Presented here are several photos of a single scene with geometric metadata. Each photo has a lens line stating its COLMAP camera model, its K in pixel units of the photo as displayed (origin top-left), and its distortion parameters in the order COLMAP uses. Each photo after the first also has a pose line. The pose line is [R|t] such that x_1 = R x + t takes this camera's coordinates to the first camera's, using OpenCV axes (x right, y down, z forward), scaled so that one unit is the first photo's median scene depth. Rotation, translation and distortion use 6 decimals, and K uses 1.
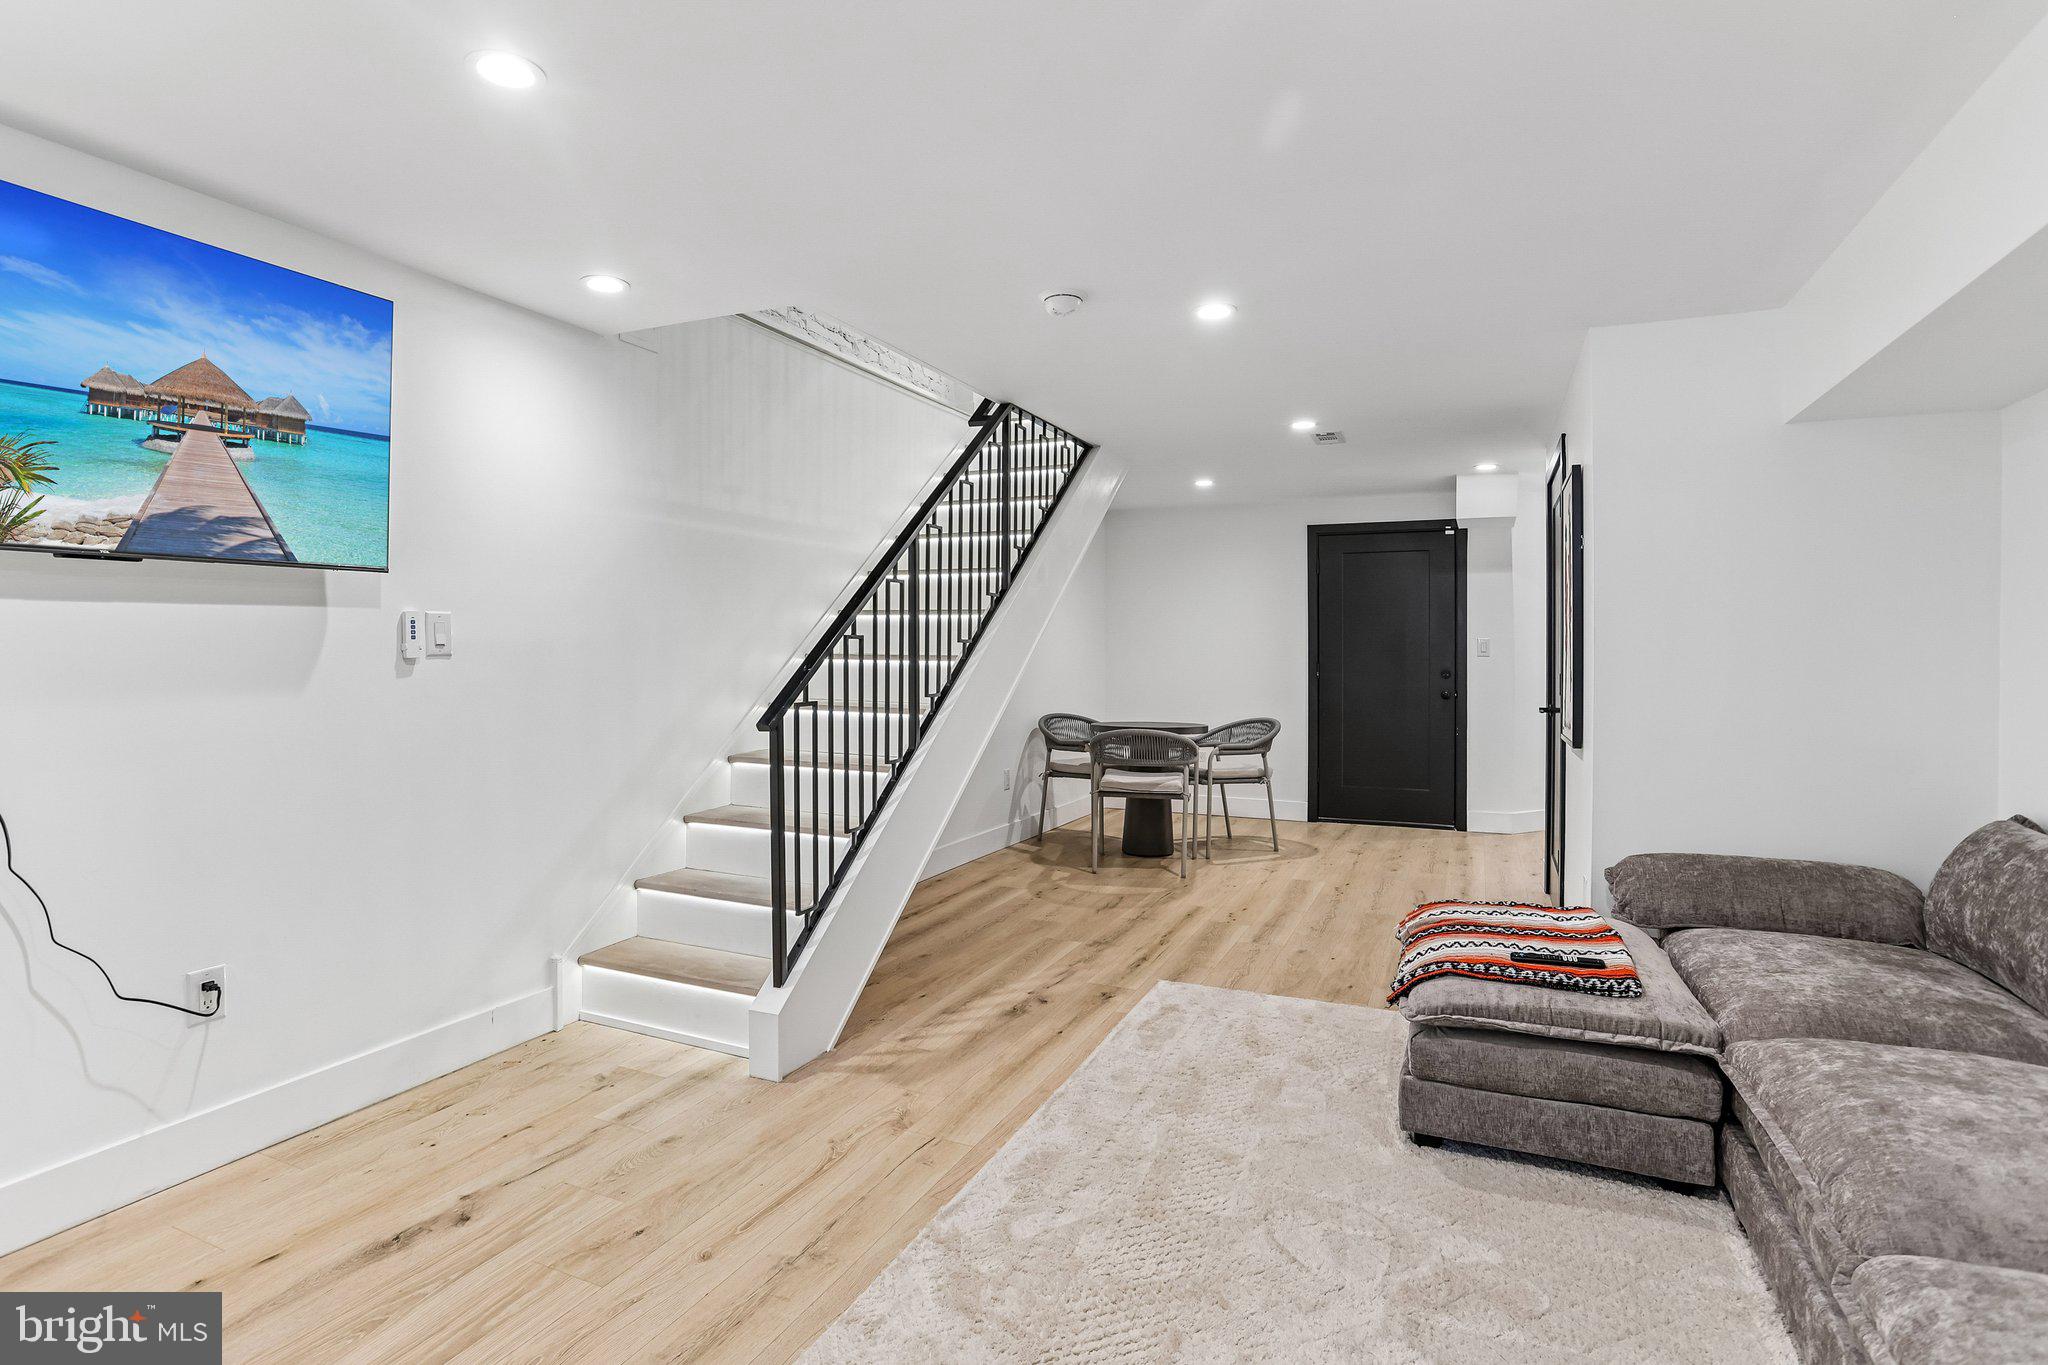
lens RADIAL K [[1027.8, 0, 1005.8], [0, 1027.8, 643.4], [0, 0, 1]] dist [-0.052823, 0.020970]
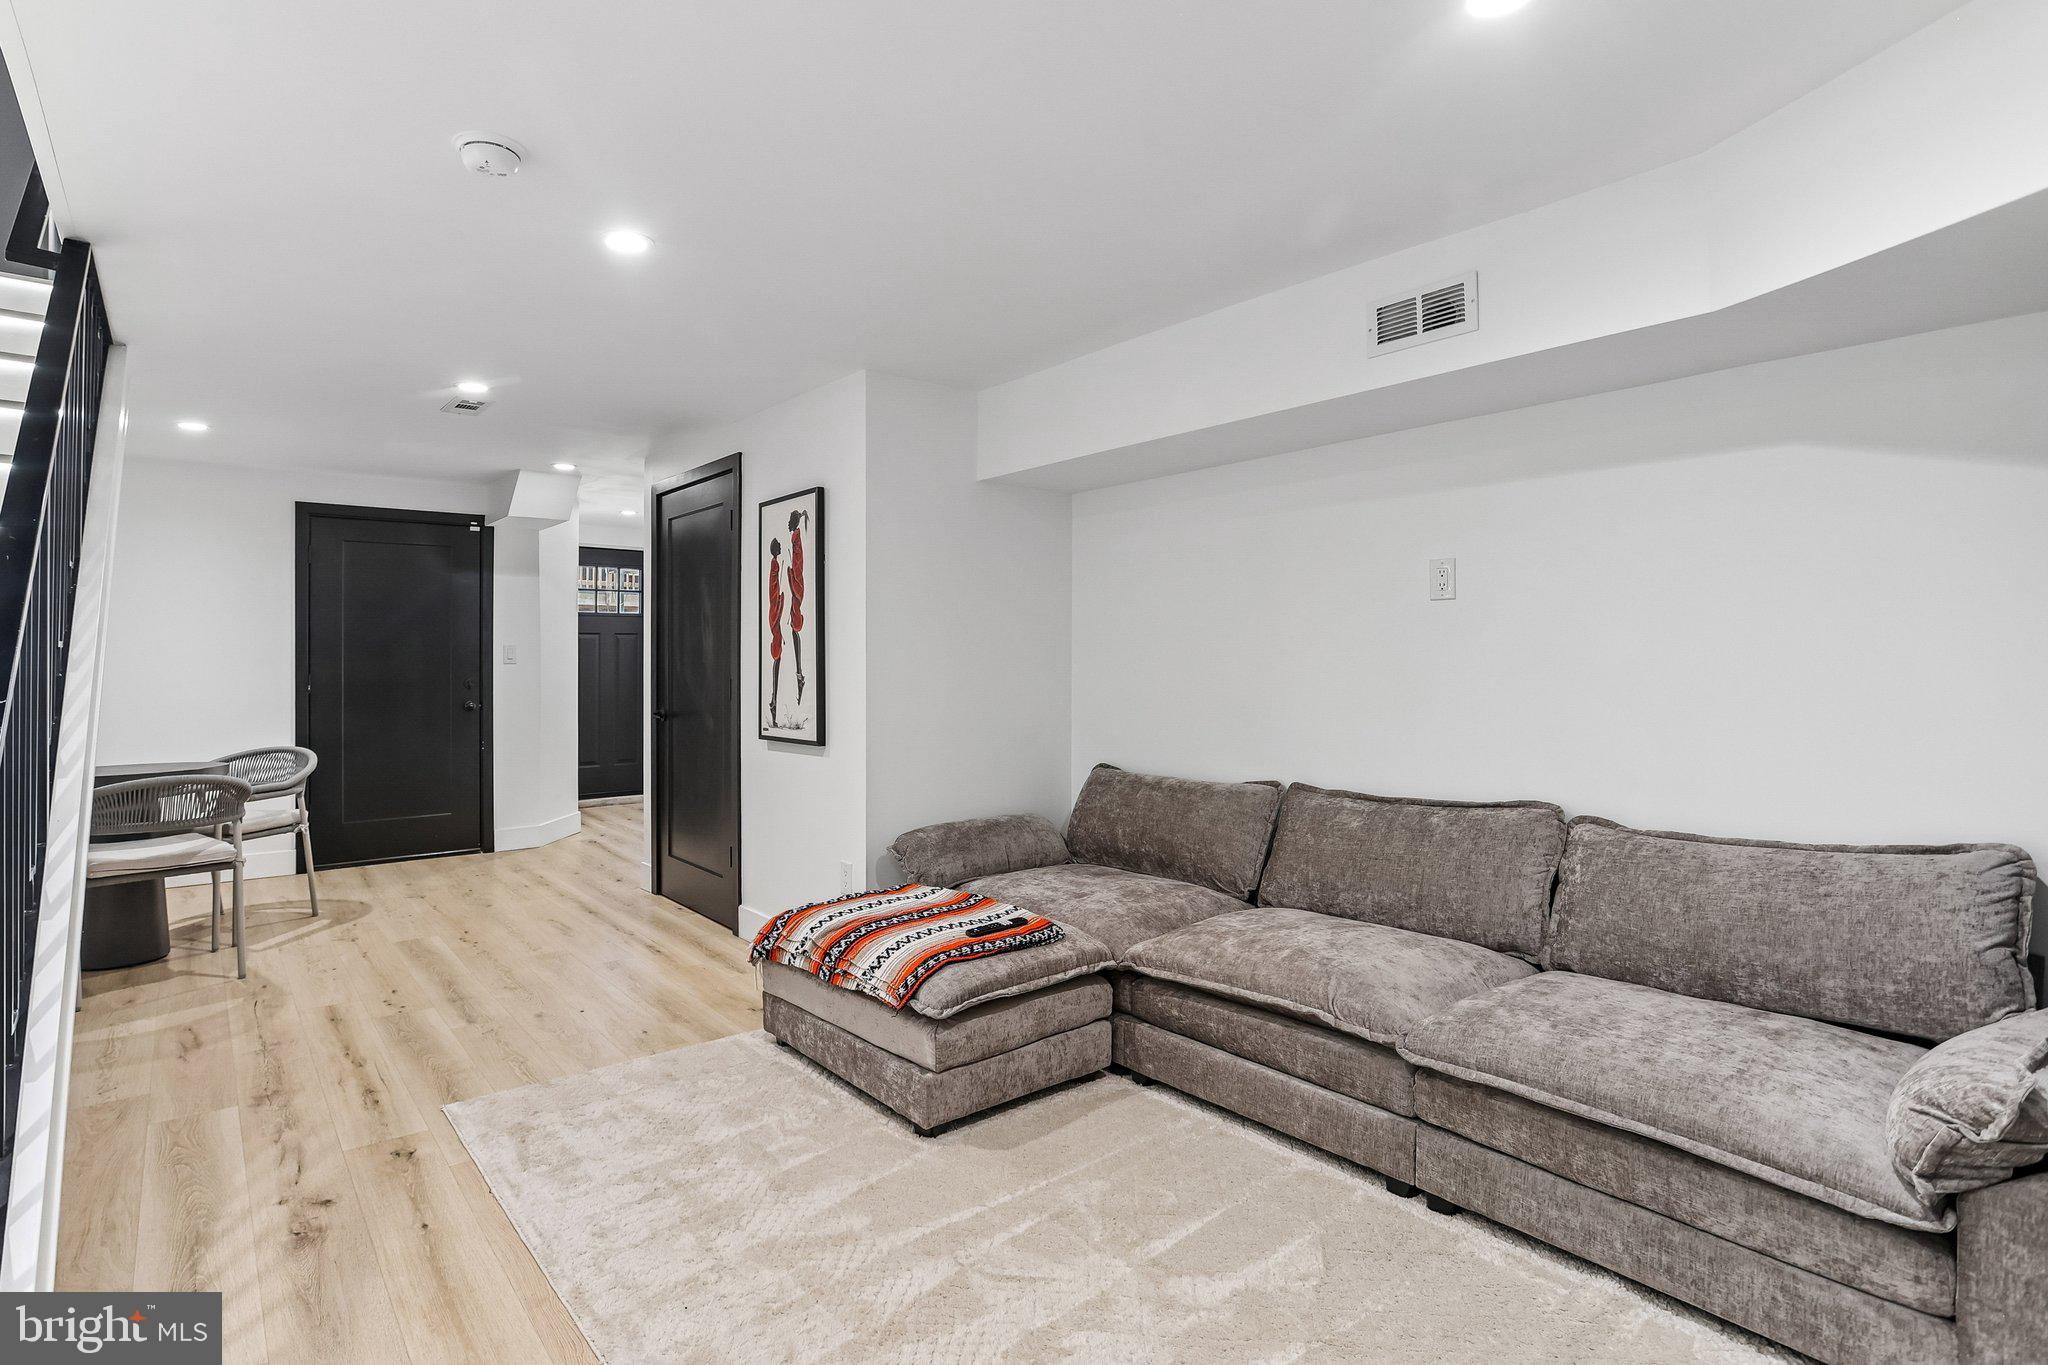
lens RADIAL K [[1027.8, 0, 1011.4], [0, 1027.8, 643.6], [0, 0, 1]] dist [-0.052823, 0.020970]
pose [[0.435948, 0.006778, 0.899946, -0.203840], [-0.001559, 0.999976, -0.006776, -0.000268], [-0.899970, 0.001551, 0.435948, 0.195506]]
